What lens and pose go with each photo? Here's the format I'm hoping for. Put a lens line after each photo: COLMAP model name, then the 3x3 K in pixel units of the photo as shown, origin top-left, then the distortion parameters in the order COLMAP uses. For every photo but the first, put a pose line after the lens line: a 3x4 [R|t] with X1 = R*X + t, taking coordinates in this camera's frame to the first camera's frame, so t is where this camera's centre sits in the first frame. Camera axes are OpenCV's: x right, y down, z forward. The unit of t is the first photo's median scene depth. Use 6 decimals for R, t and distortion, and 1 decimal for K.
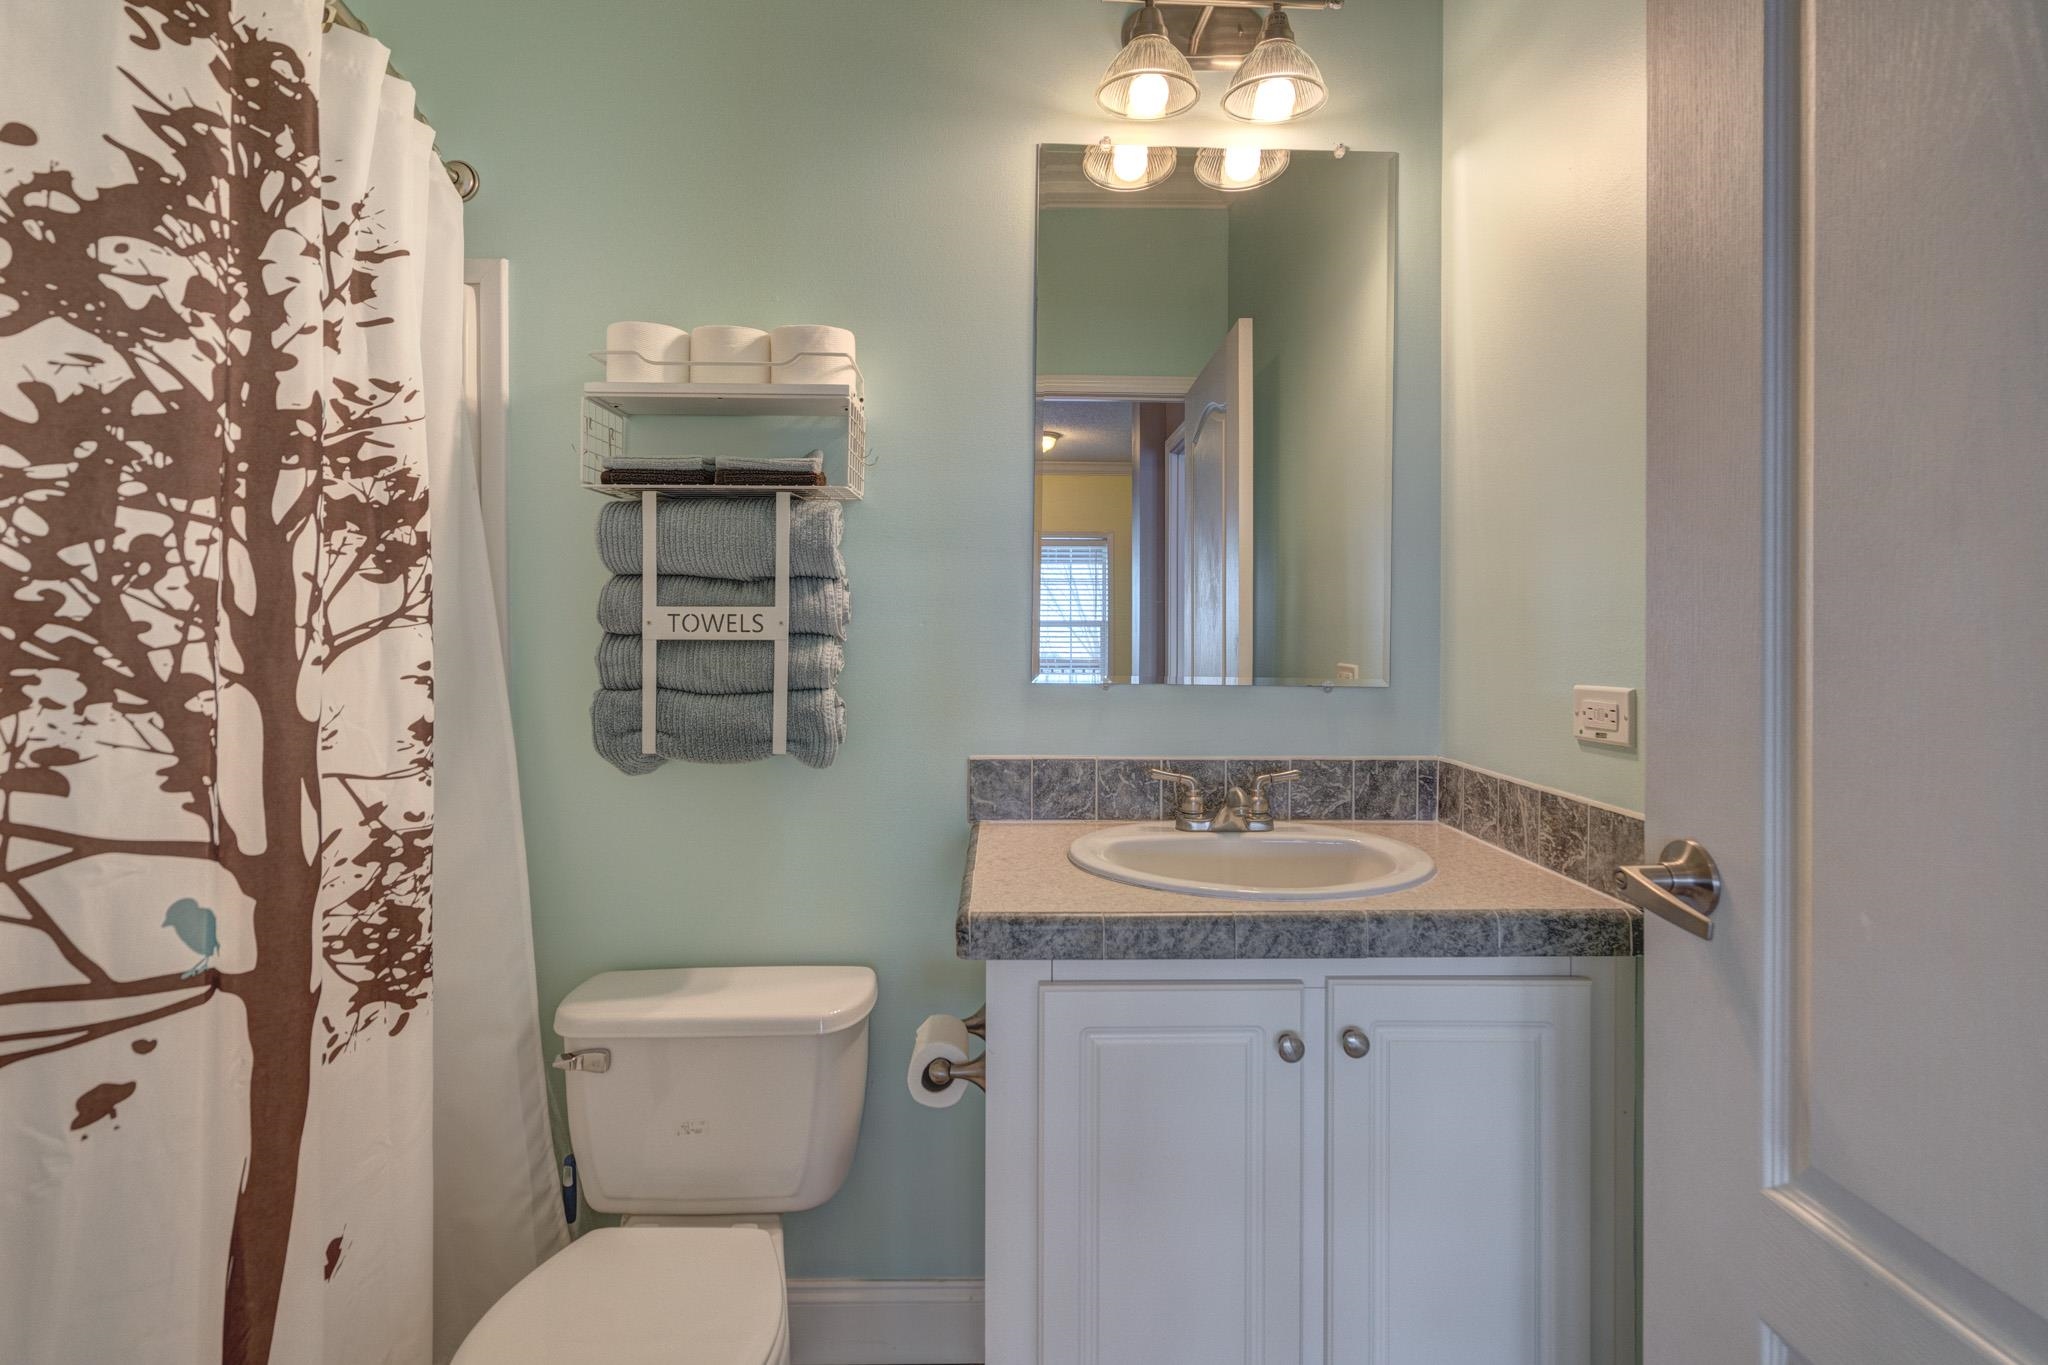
lens RADIAL K [[971.7, 0, 1007.5], [0, 971.7, 650.5], [0, 0, 1]] dist [-0.002190, 0.001301]
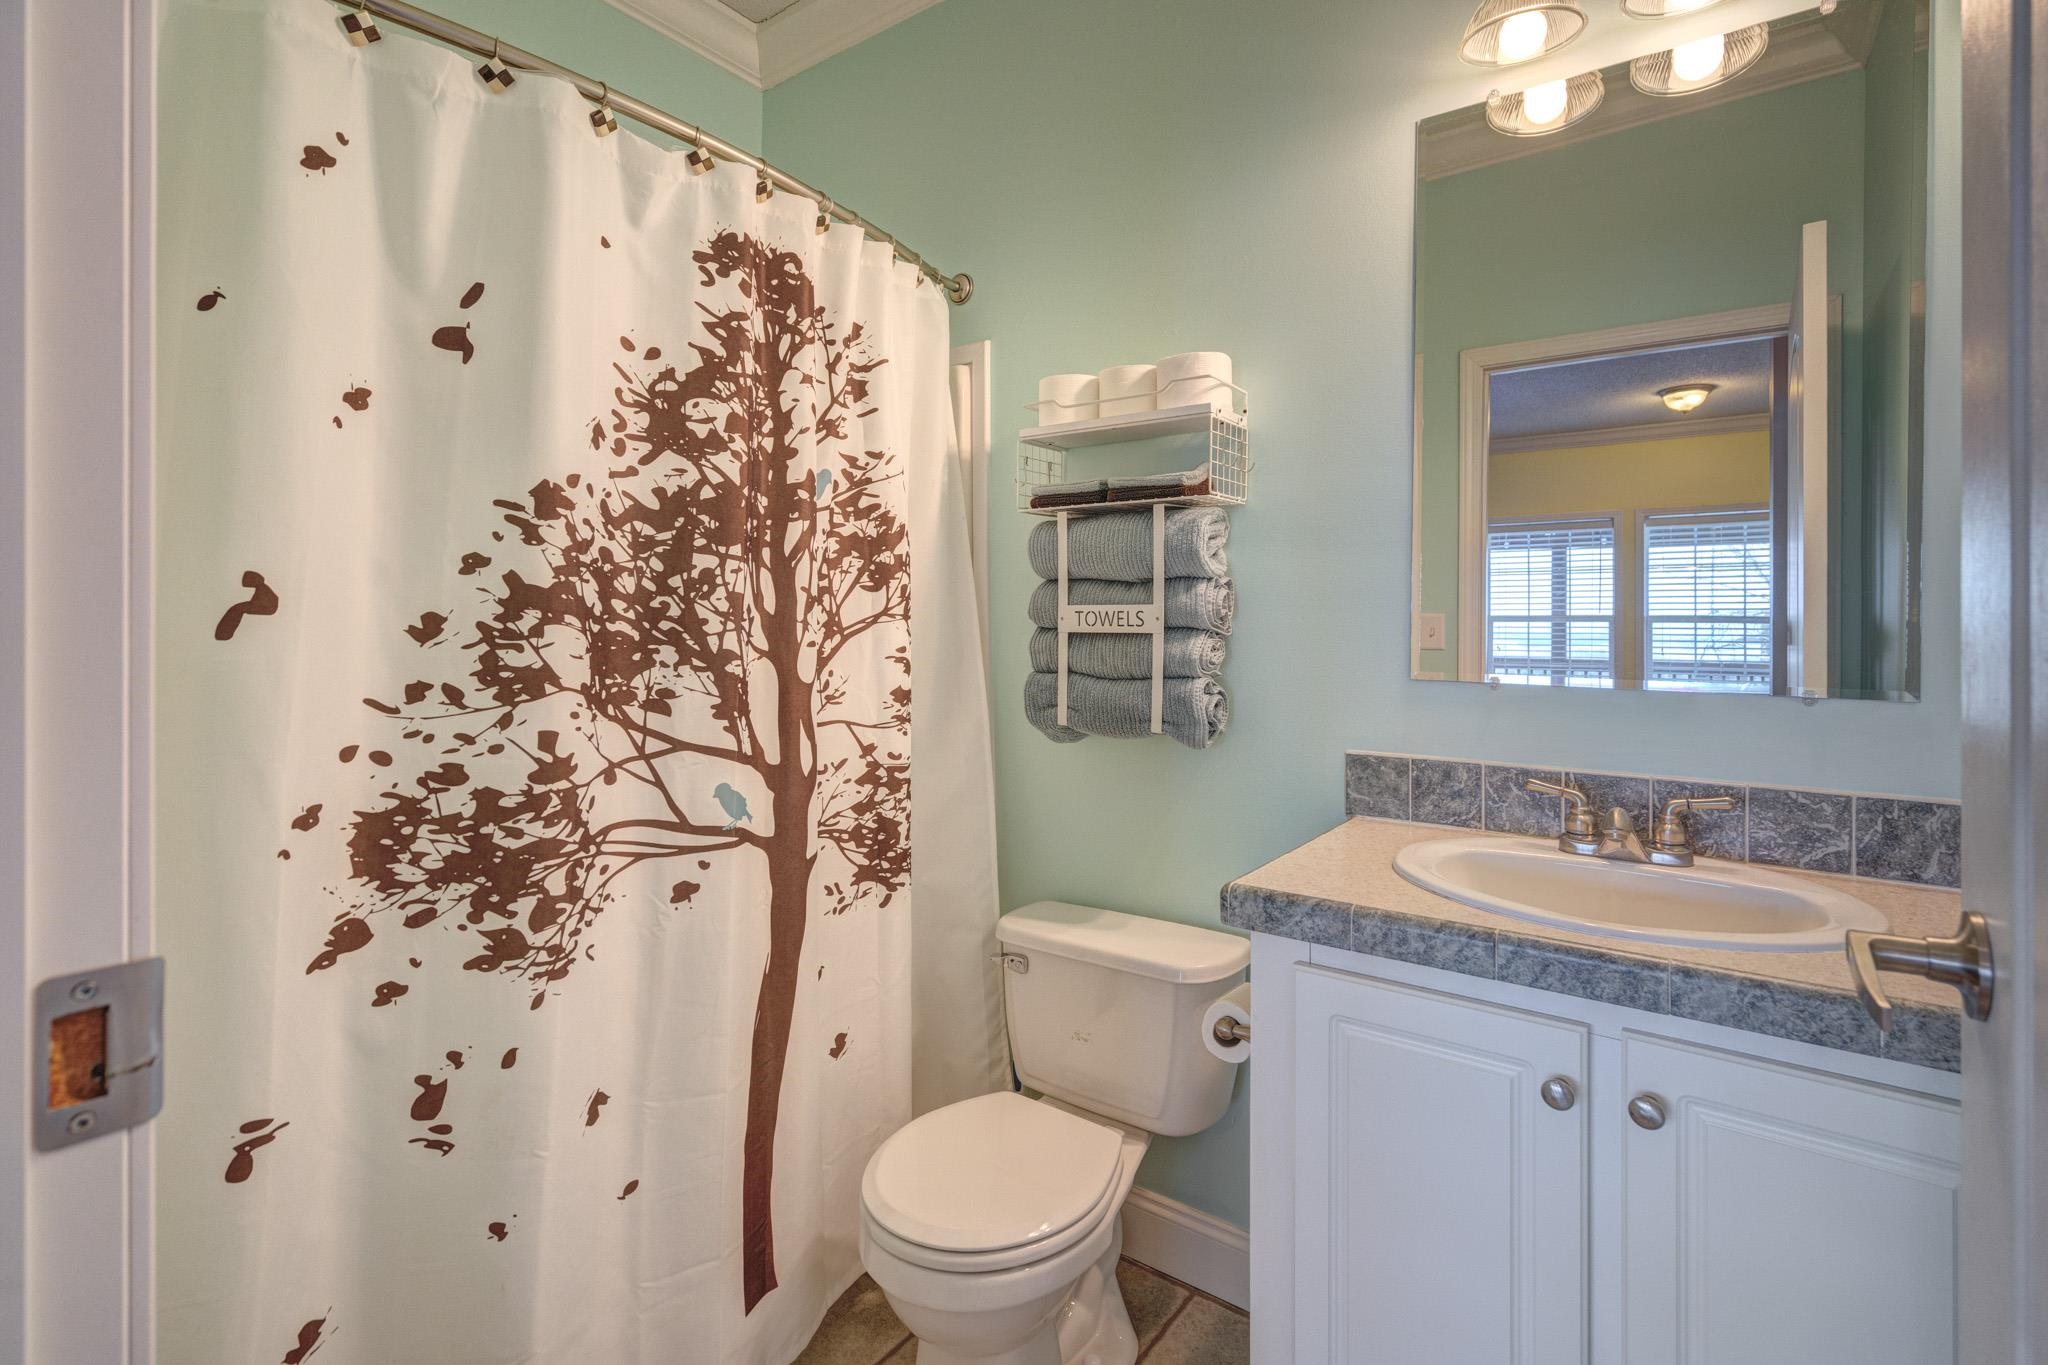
lens RADIAL K [[998.7, 0, 1019.8], [0, 998.7, 647.7], [0, 0, 1]] dist [-0.000331, 0.001405]
pose [[0.781450, 0.015060, -0.623786, 0.466807], [-0.014779, 0.999875, 0.005626, 0.002458], [0.623793, 0.004822, 0.781575, -0.026953]]
